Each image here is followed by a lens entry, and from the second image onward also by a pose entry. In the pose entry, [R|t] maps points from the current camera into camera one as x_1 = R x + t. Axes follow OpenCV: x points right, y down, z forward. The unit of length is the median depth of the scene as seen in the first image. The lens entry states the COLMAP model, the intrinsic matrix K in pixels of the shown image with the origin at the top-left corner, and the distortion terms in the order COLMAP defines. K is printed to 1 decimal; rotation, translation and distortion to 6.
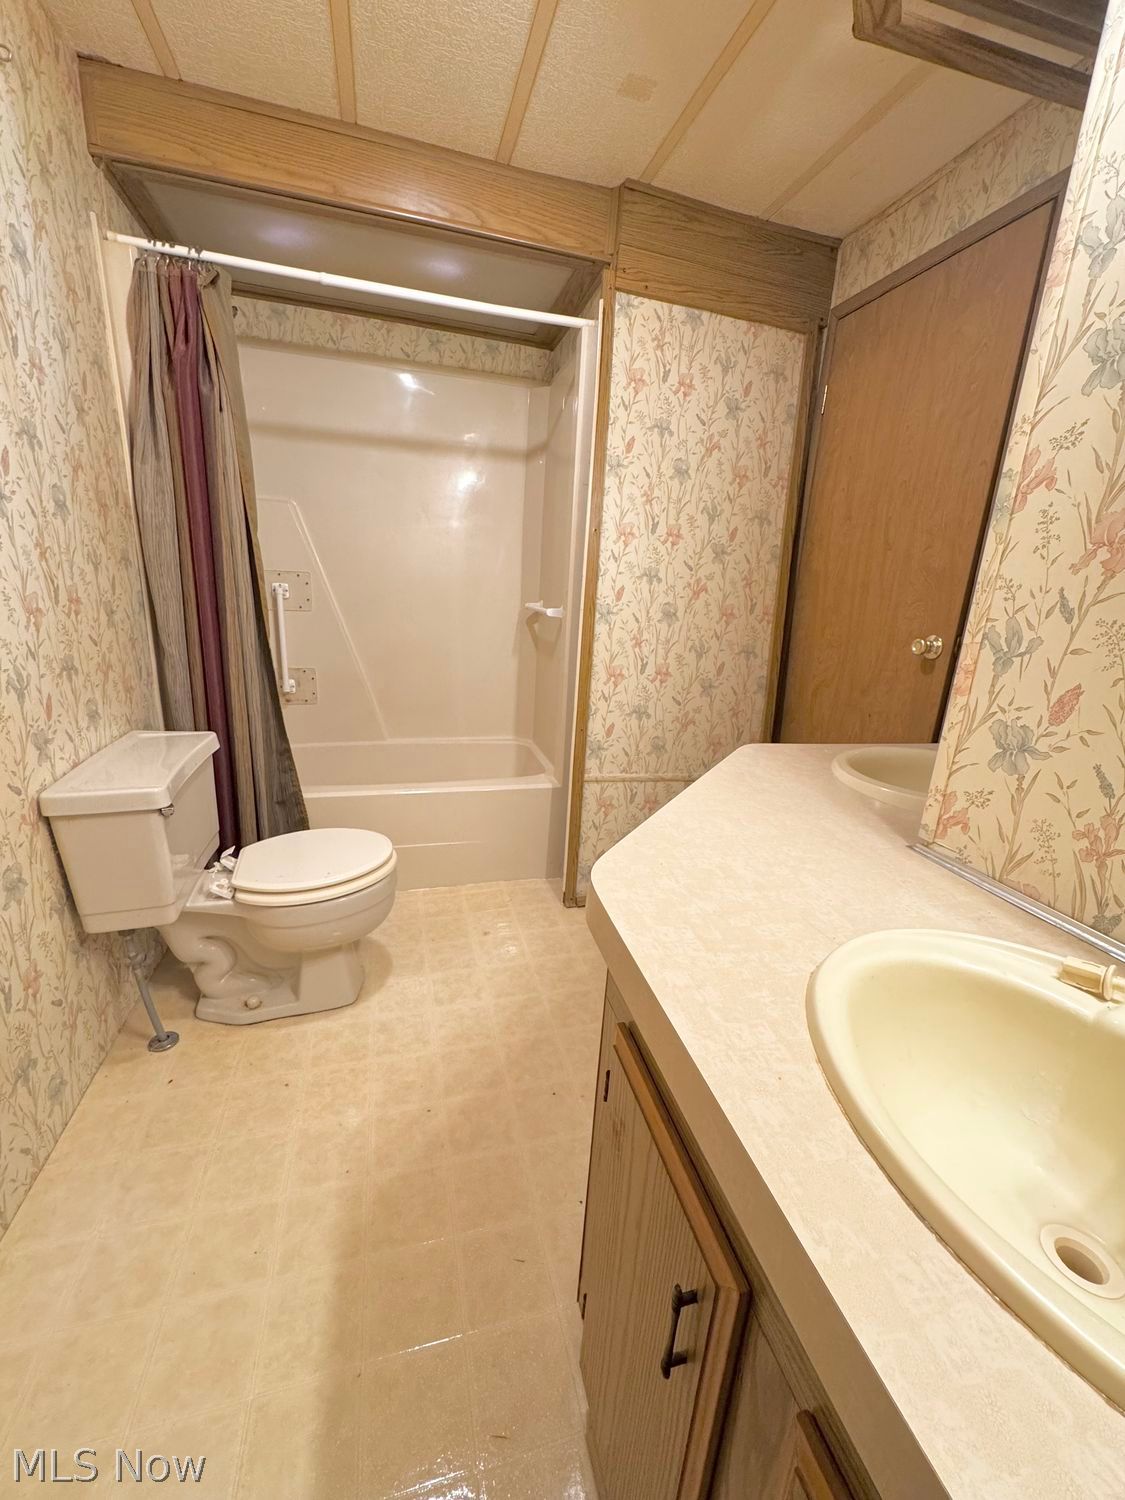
lens RADIAL K [[596.2, 0, 563.0], [0, 596.2, 747.1], [0, 0, 1]] dist [-0.007559, 0.001018]
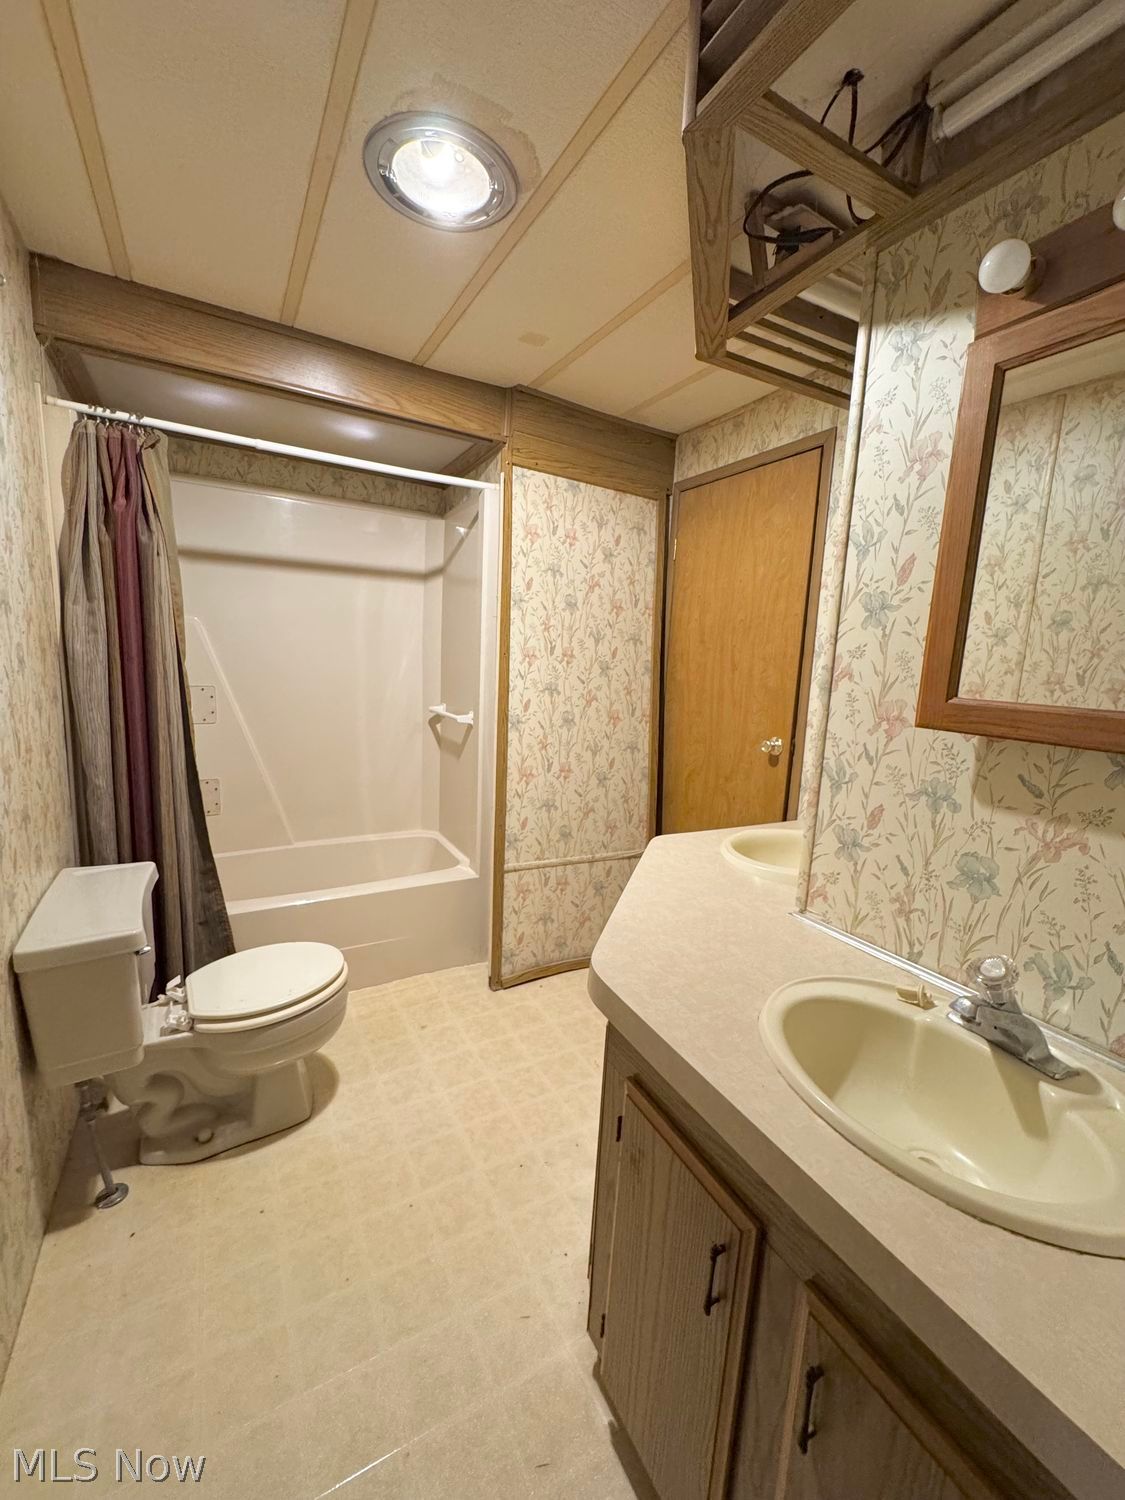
lens RADIAL K [[596.2, 0, 559.8], [0, 596.2, 748.3], [0, 0, 1]] dist [-0.007559, 0.001018]
pose [[0.971109, -0.047241, 0.233916, -0.143032], [0.071950, 0.992557, -0.098252, -0.068359], [-0.227533, 0.112243, 0.967280, -0.155849]]
